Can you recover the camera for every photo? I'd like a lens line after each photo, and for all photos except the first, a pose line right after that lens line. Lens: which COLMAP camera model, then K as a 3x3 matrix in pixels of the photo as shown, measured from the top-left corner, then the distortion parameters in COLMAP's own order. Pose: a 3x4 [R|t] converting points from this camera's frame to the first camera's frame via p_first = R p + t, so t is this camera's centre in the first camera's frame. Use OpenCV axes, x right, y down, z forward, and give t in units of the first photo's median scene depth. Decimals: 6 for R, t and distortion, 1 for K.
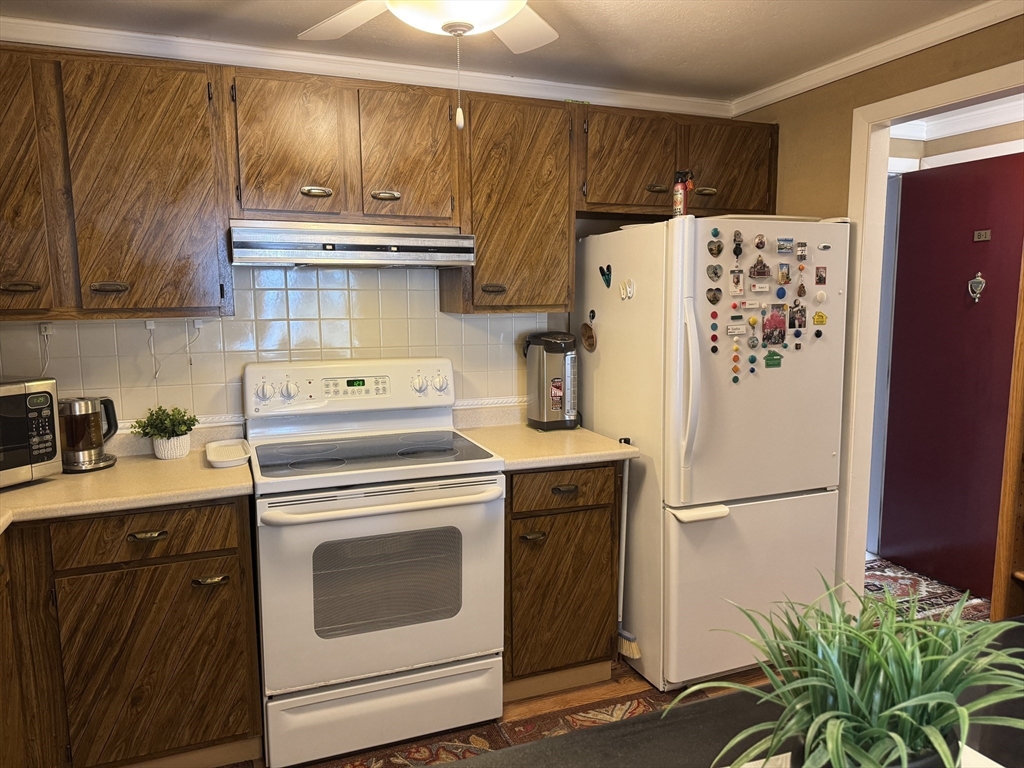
lens RADIAL K [[728.8, 0, 512.0], [0, 728.8, 384.0], [0, 0, 1]] dist [0.092428, -0.081388]
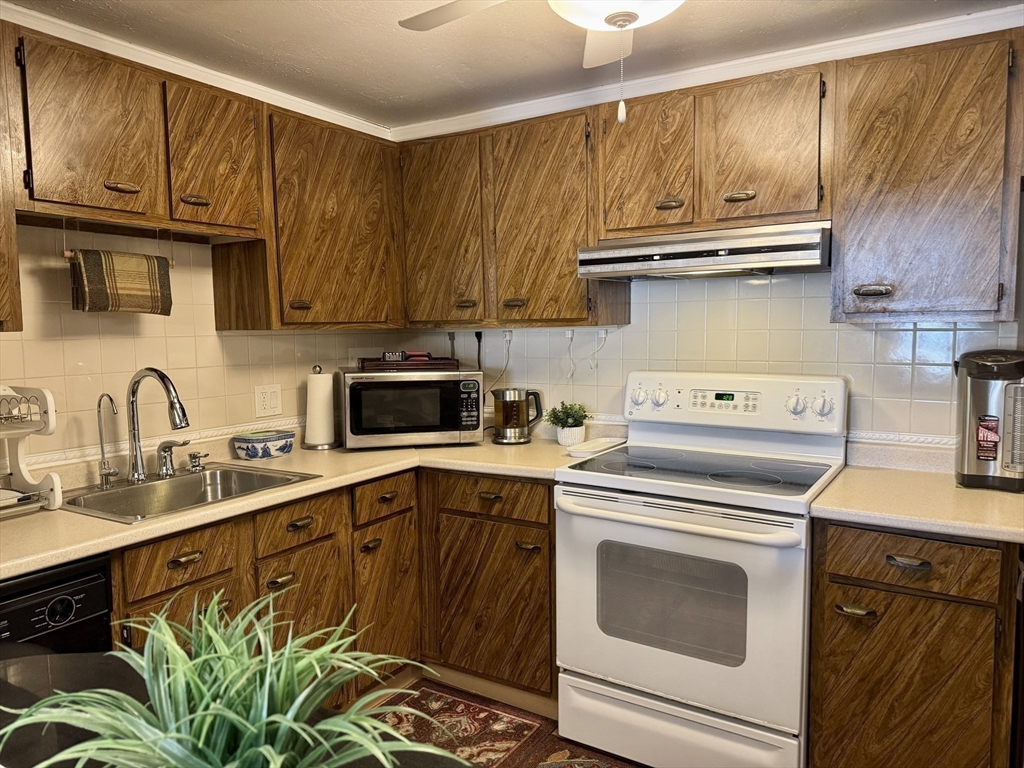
lens RADIAL K [[726.8, 0, 512.0], [0, 726.8, 384.0], [0, 0, 1]] dist [0.206620, -0.259959]
pose [[0.603516, 0.069372, -0.794327, 0.460750], [-0.090710, 0.995714, 0.018041, -0.012357], [0.792174, 0.061165, 0.607223, 0.234157]]
